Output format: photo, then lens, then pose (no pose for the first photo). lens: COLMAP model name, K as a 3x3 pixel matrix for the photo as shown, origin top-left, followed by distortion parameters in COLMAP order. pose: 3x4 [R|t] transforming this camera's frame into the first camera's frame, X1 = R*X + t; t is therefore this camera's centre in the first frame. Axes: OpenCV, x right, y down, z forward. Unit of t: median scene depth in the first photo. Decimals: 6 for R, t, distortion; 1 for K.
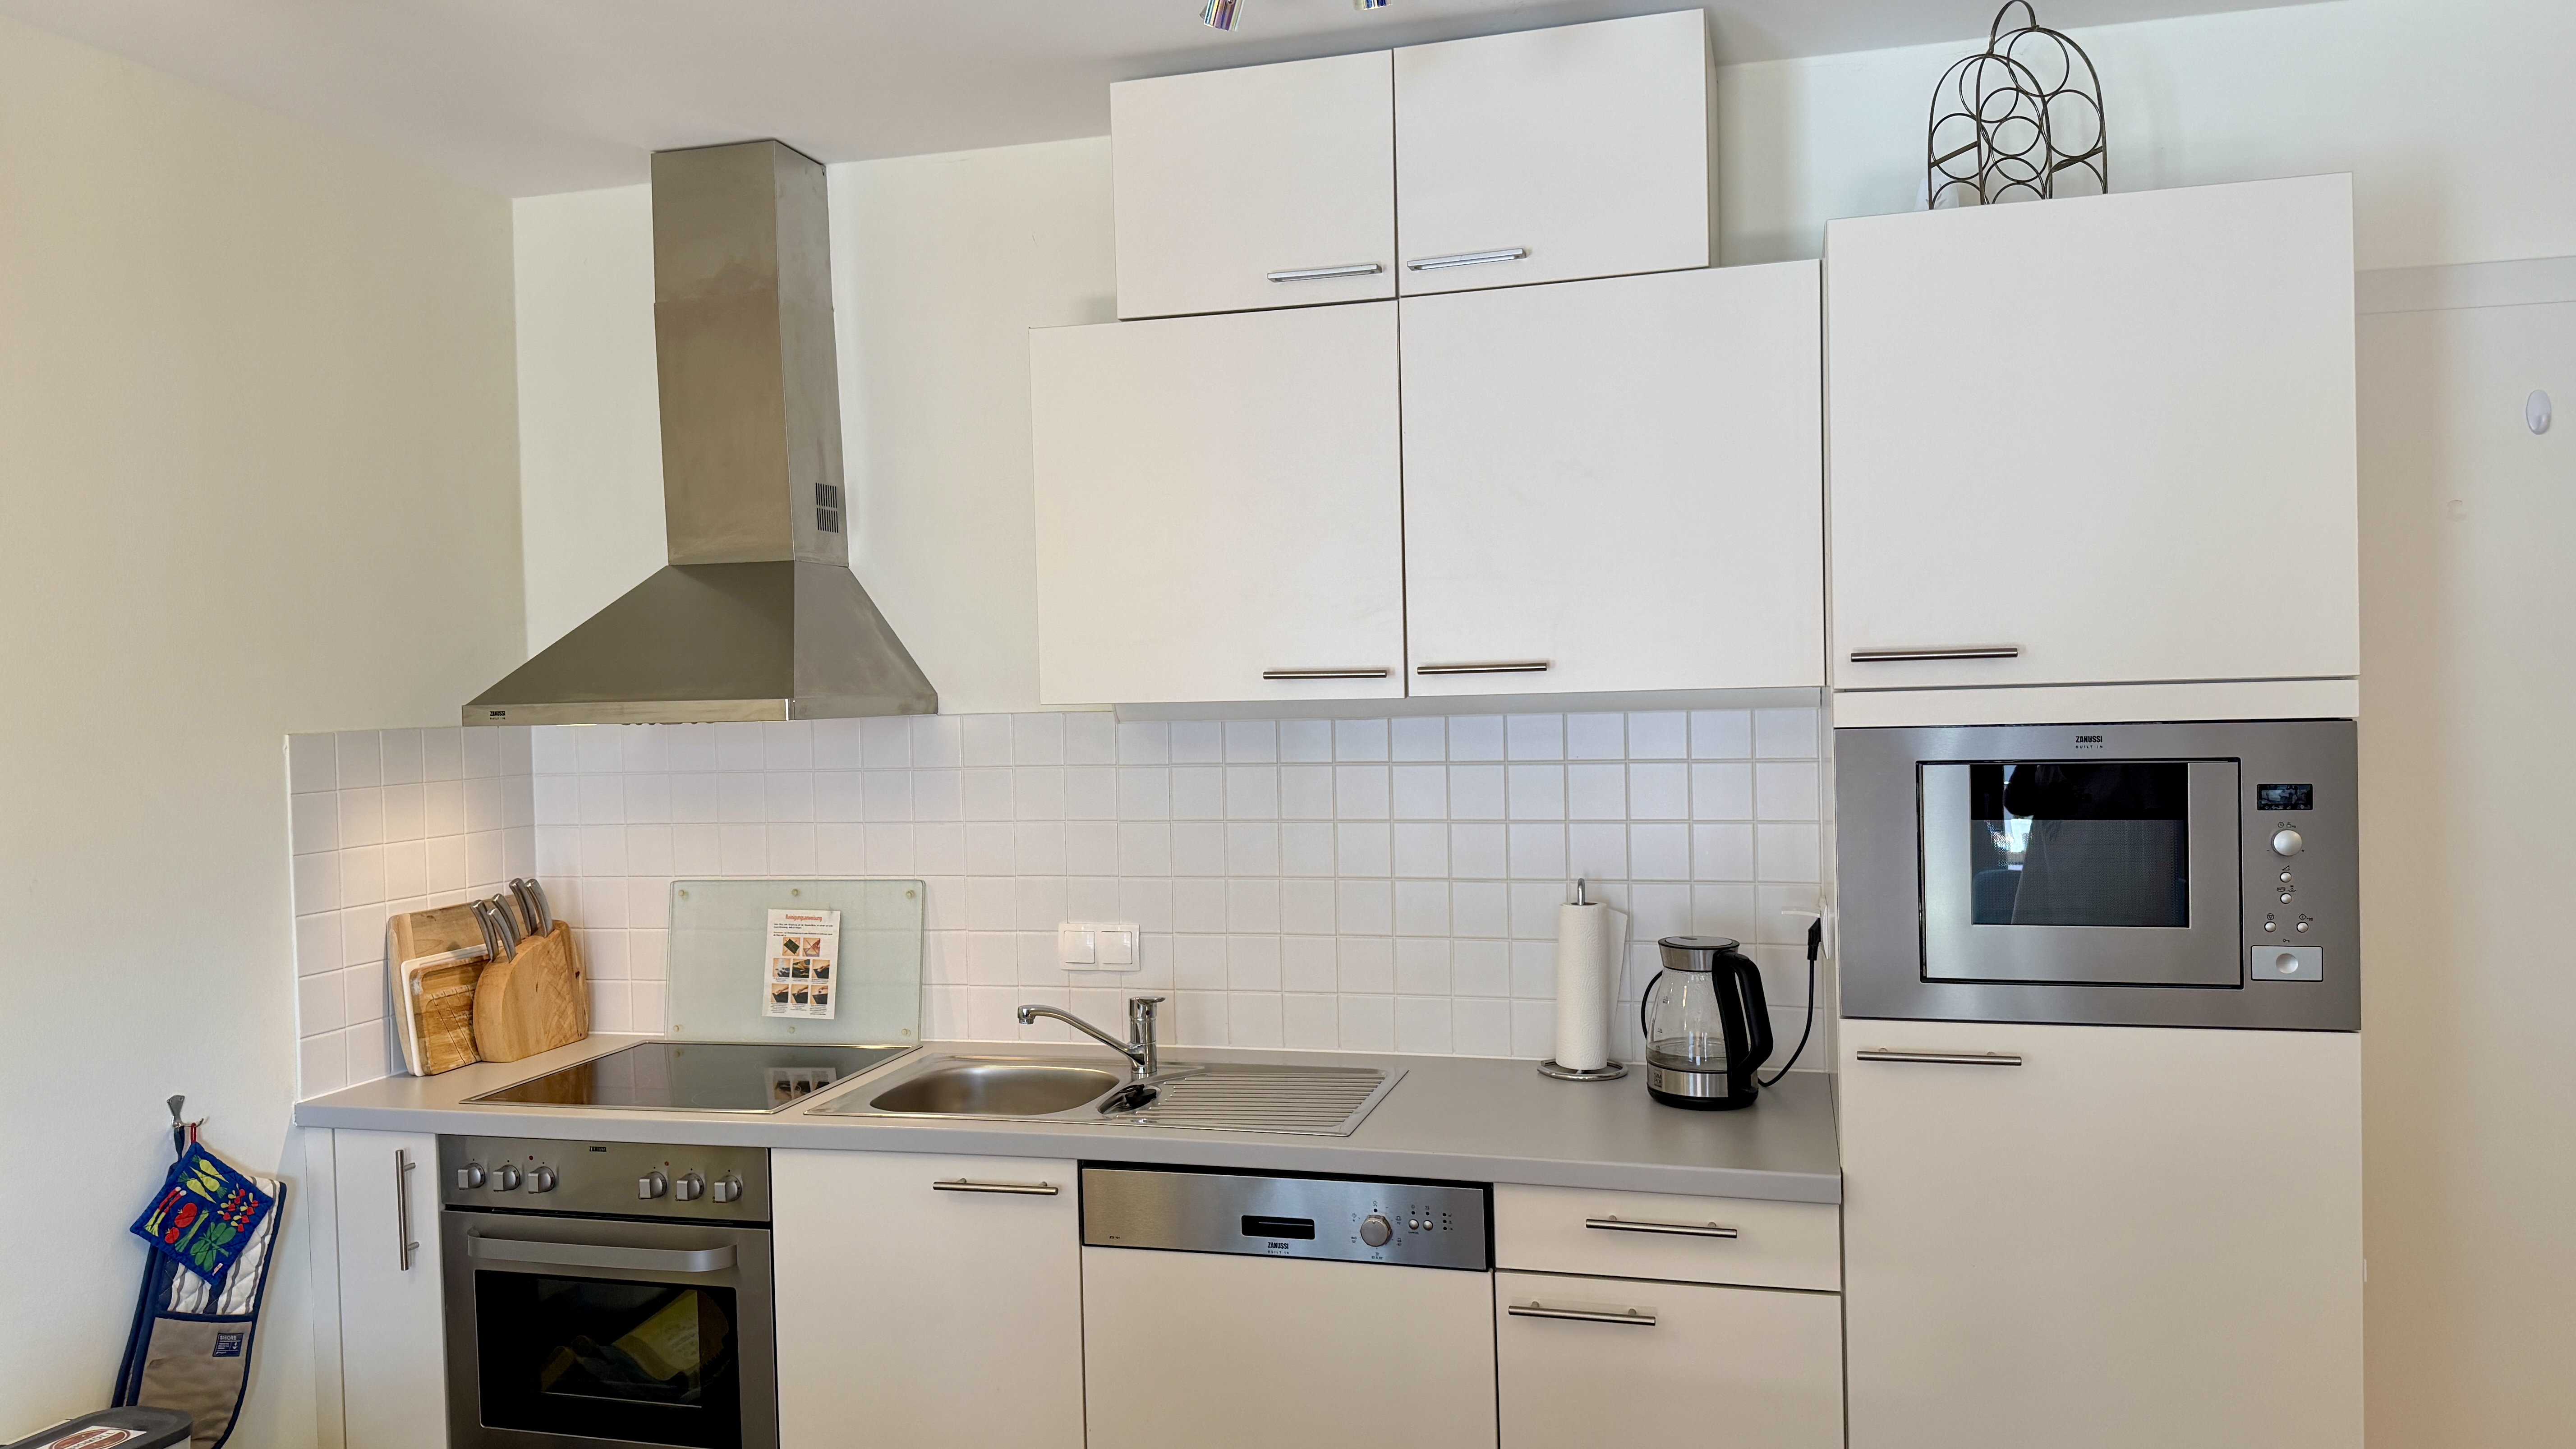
lens RADIAL K [[1831.2, 0, 1293.5], [0, 1831.2, 718.3], [0, 0, 1]] dist [0.037990, -0.009522]
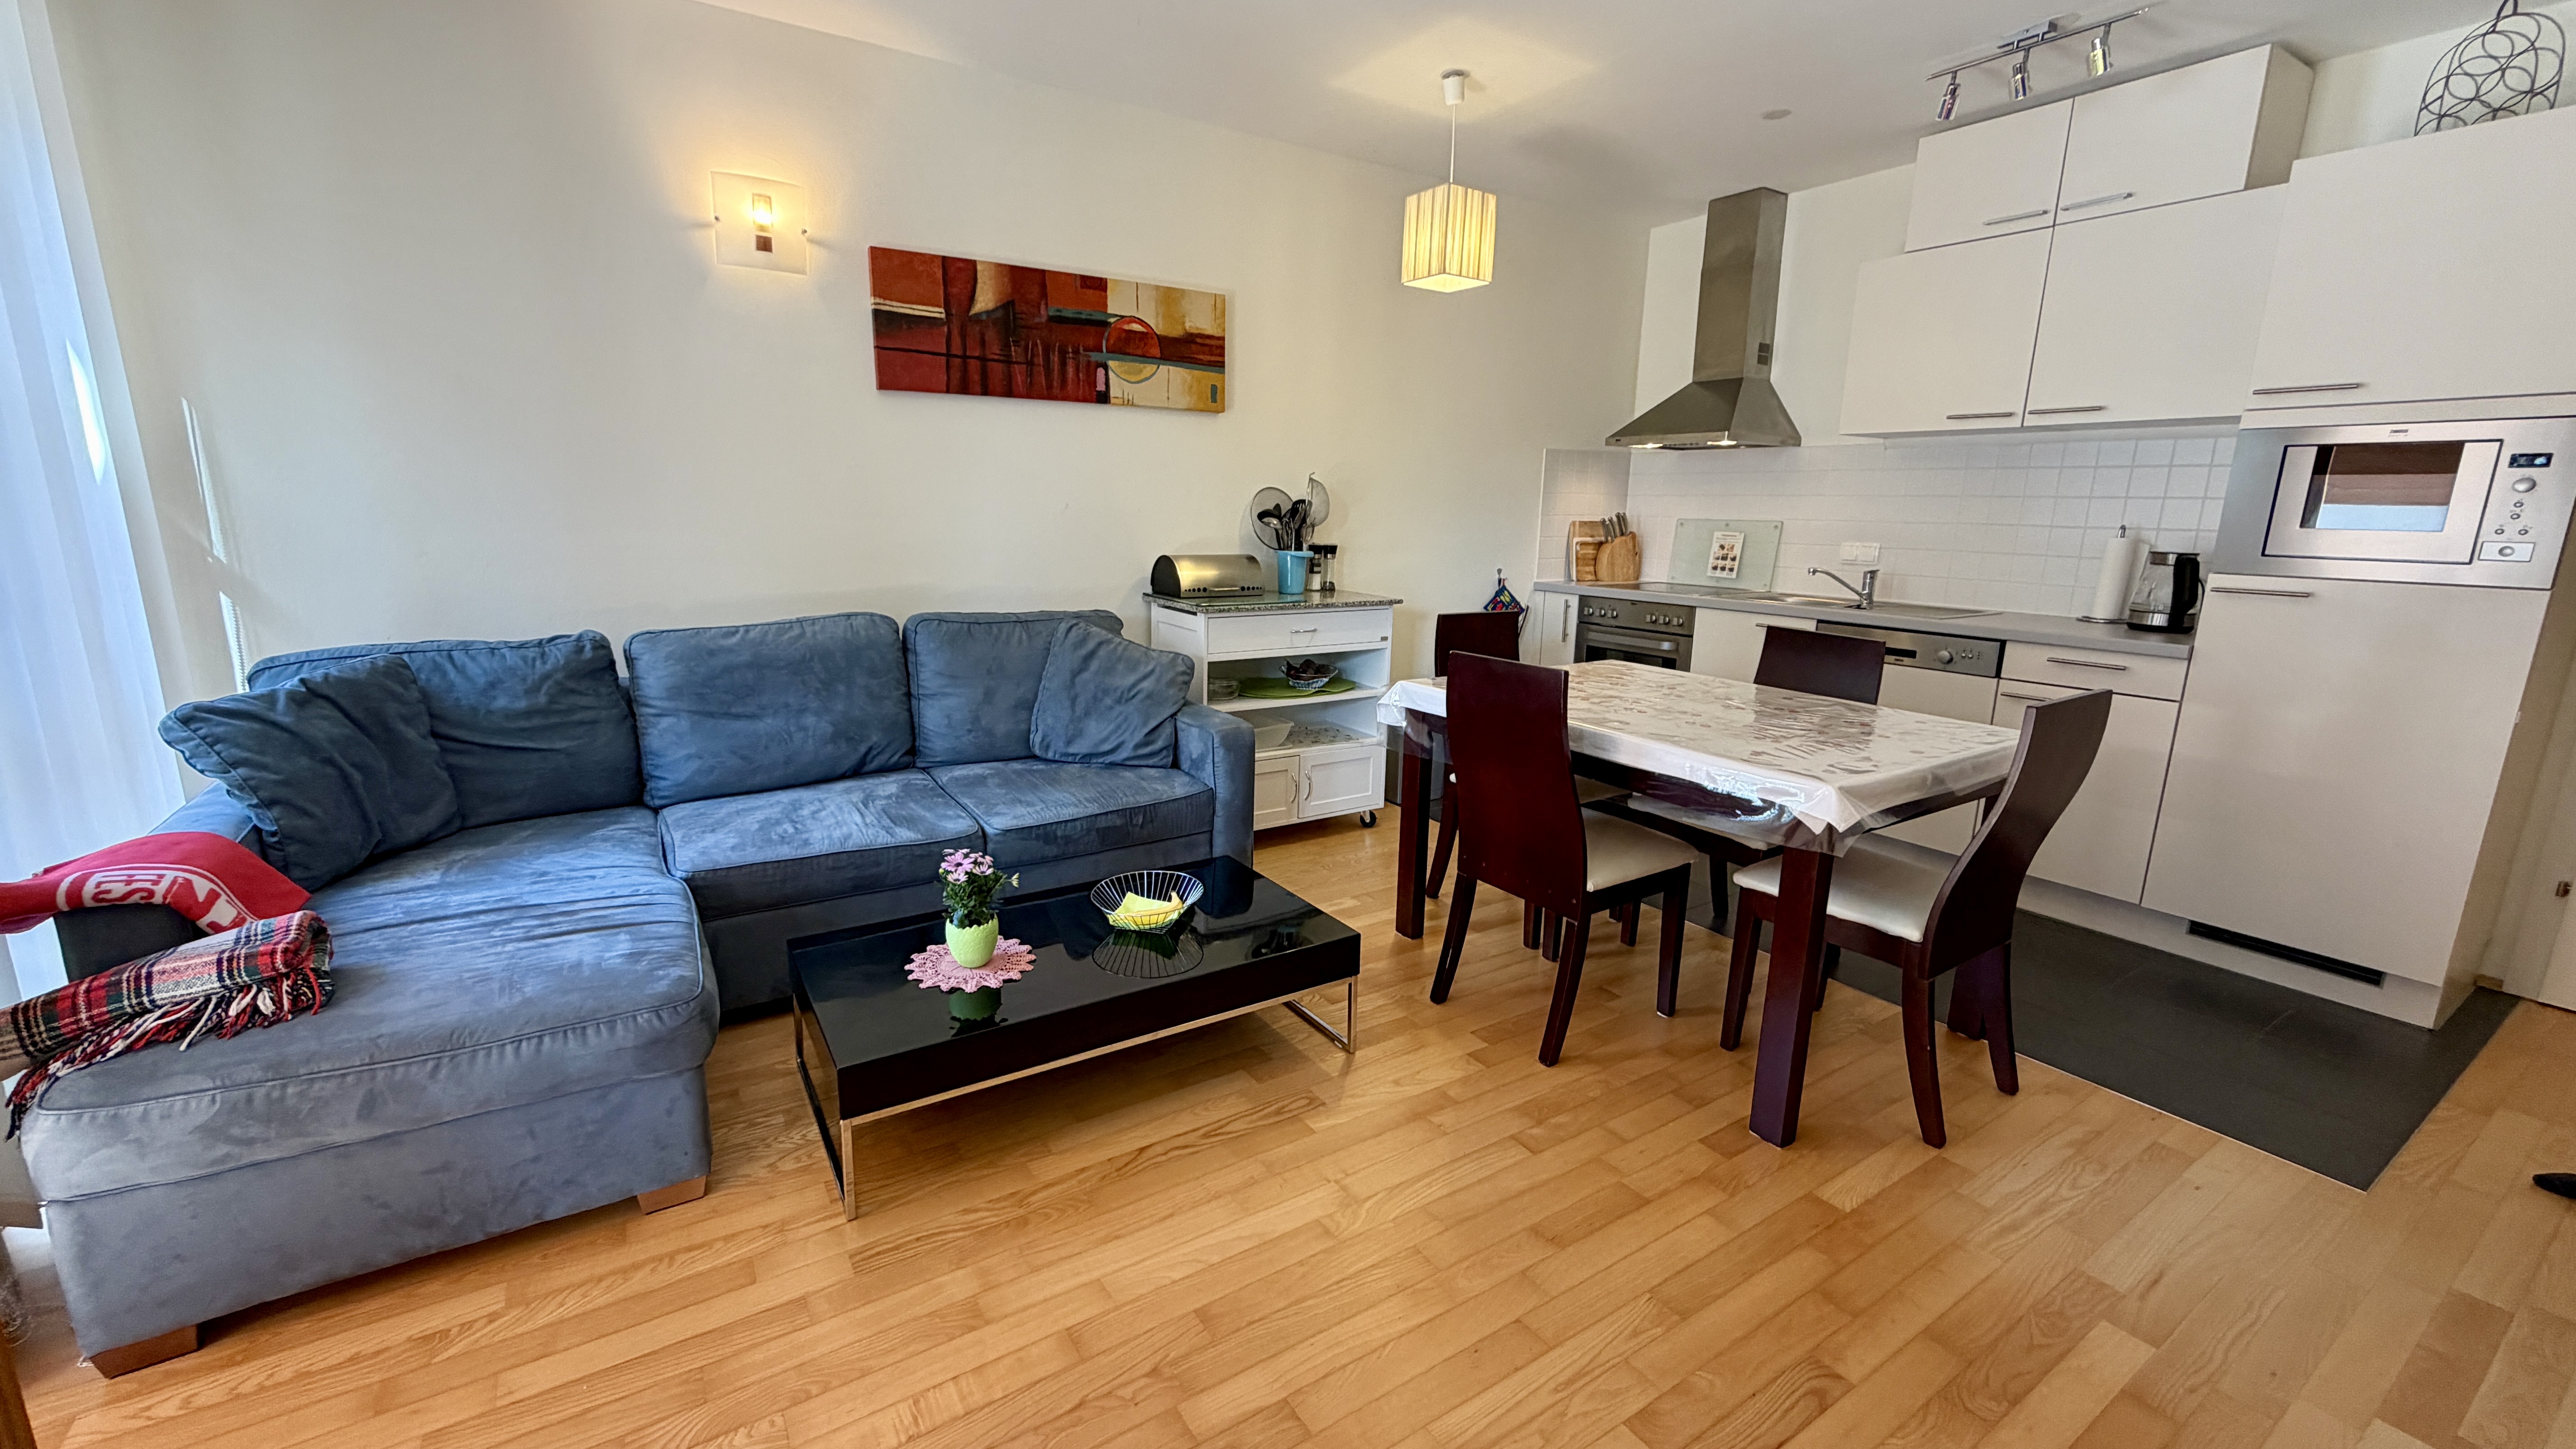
lens RADIAL K [[1035.8, 0, 1293.2], [0, 1035.8, 721.1], [0, 0, 1]] dist [-0.000849, -0.000448]
pose [[0.749407, 0.176281, -0.638211, 0.222074], [-0.063466, 0.978593, 0.195775, 0.123586], [0.659061, -0.106211, 0.744553, -0.423821]]
